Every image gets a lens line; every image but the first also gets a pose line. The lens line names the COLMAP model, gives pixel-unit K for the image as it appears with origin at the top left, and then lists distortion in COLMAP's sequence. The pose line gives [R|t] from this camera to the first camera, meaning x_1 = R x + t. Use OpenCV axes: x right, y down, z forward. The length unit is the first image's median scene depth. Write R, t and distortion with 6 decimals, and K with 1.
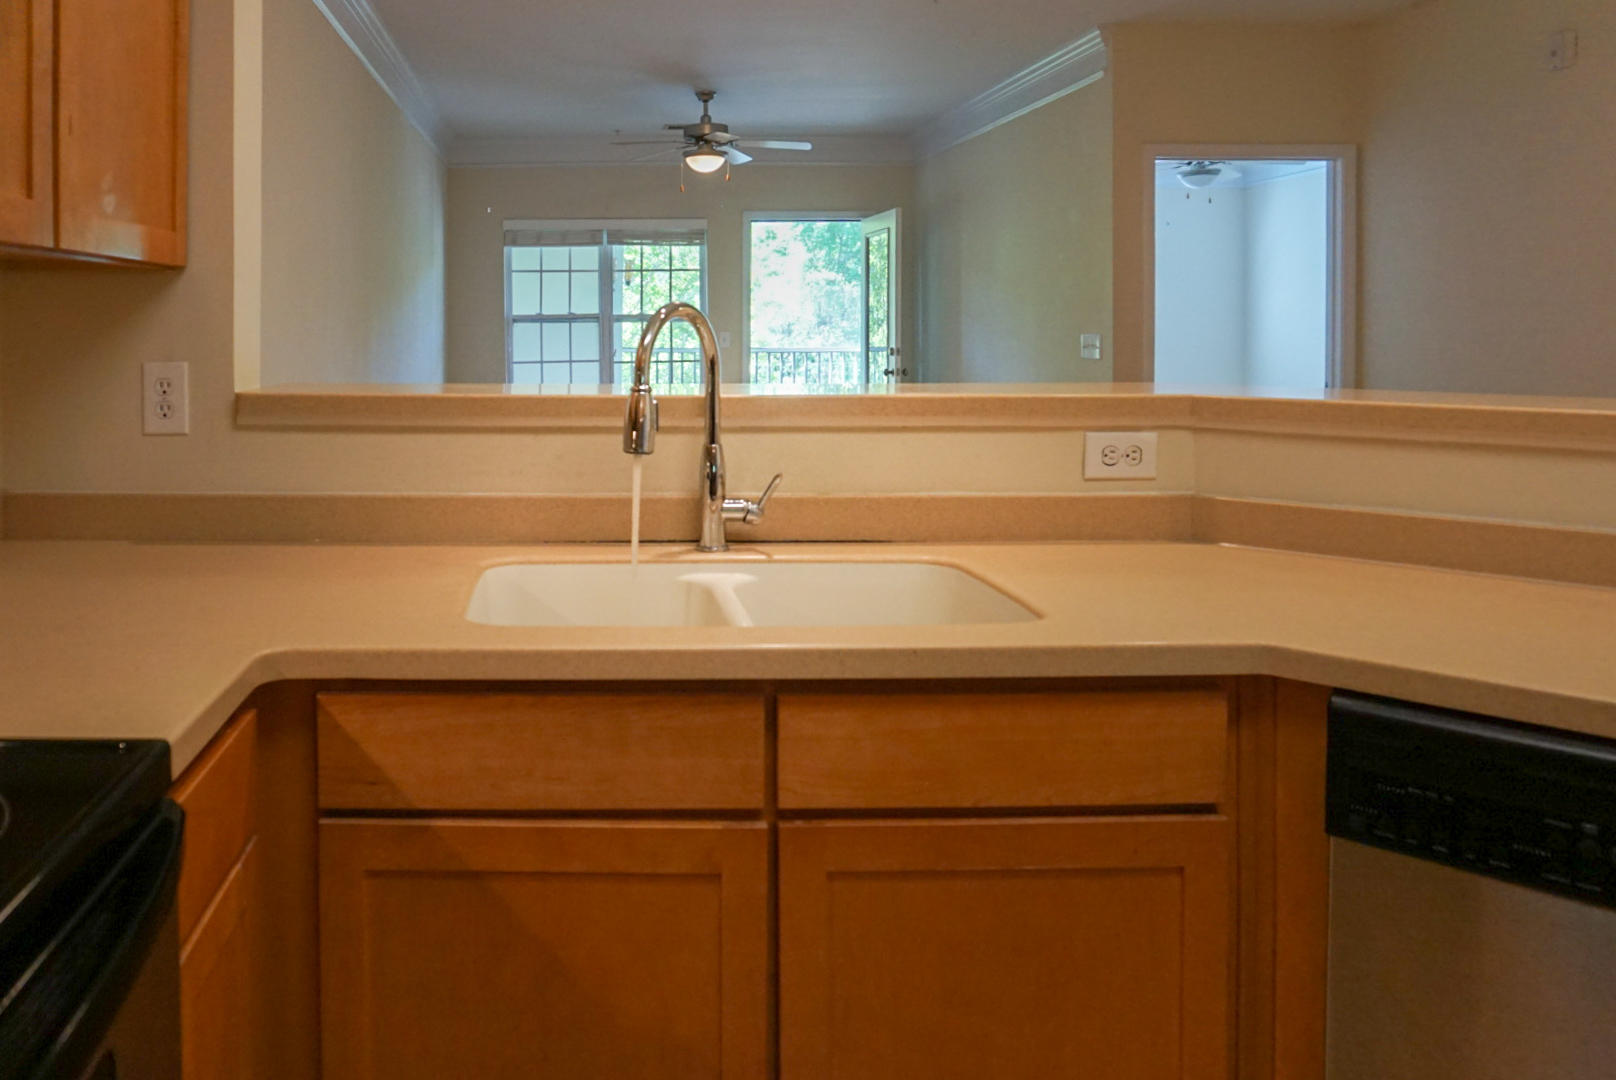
lens RADIAL K [[1156.0, 0, 571.1], [0, 1156.0, 352.0], [0, 0, 1]] dist [-0.028598, 0.000950]
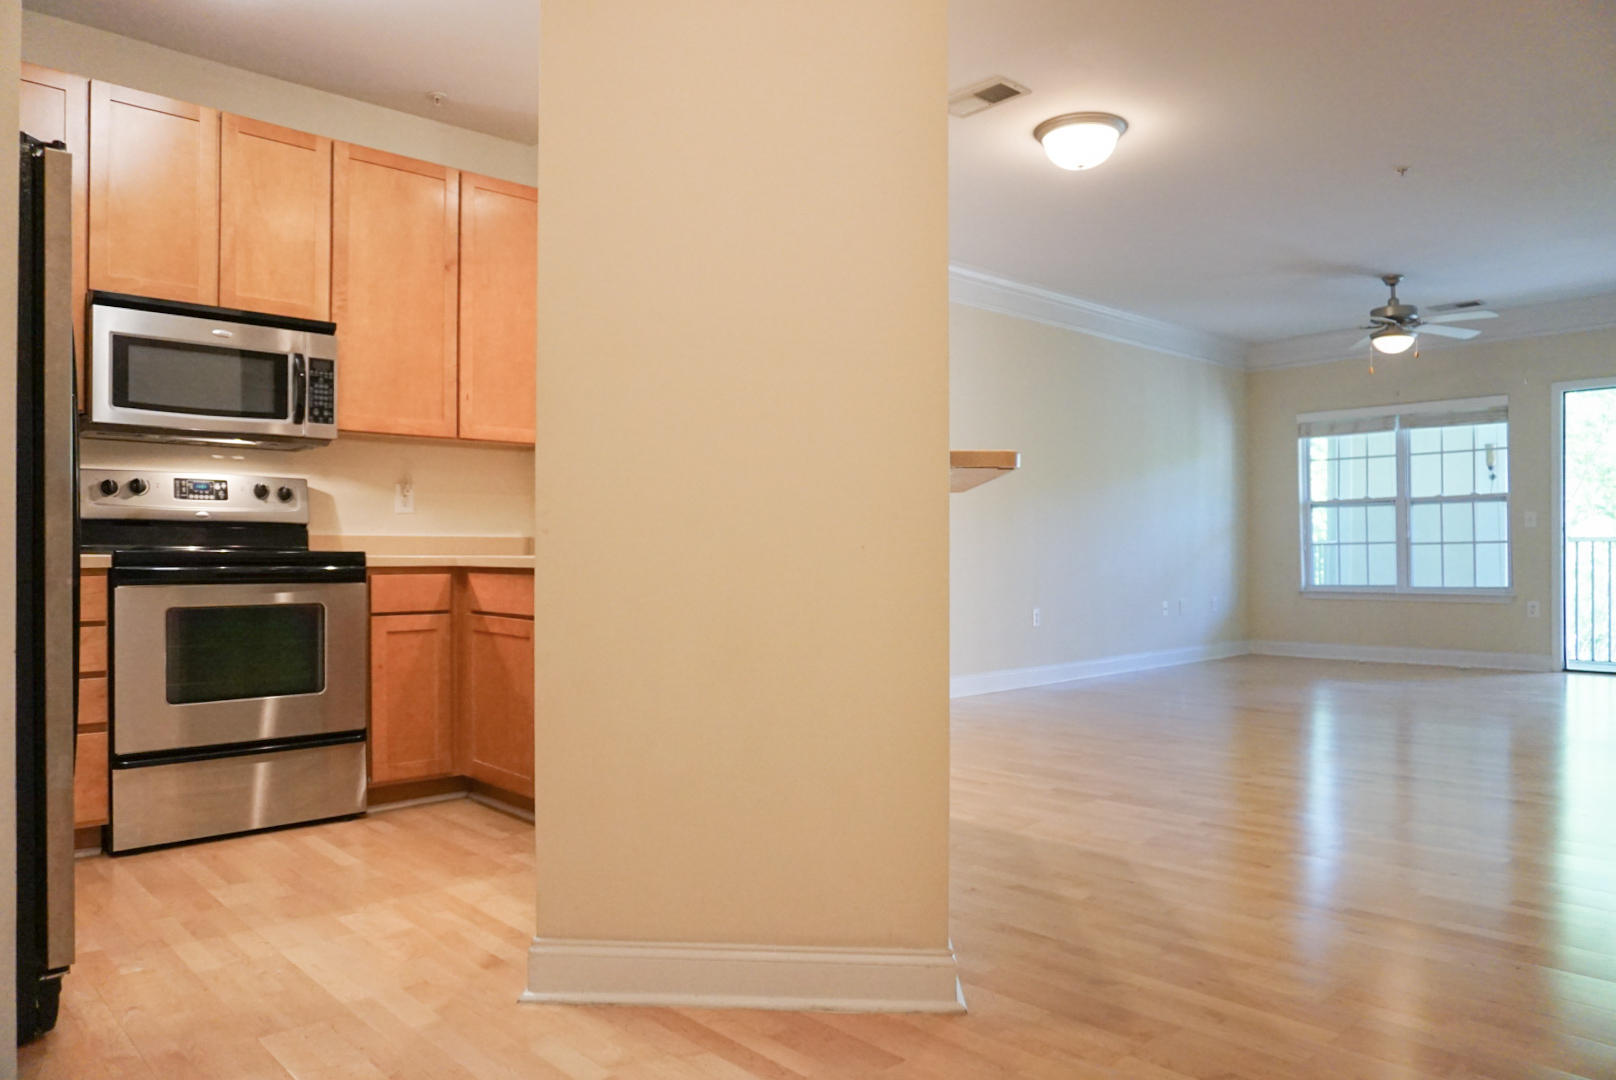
lens RADIAL K [[1119.4, 0, 796.2], [0, 1119.4, 551.9], [0, 0, 1]] dist [-0.026855, 0.003545]
pose [[0.675775, 0.003426, -0.737100, 2.043470], [-0.019486, 0.999723, -0.013218, 0.205260], [0.736850, 0.023295, 0.675655, -0.312026]]
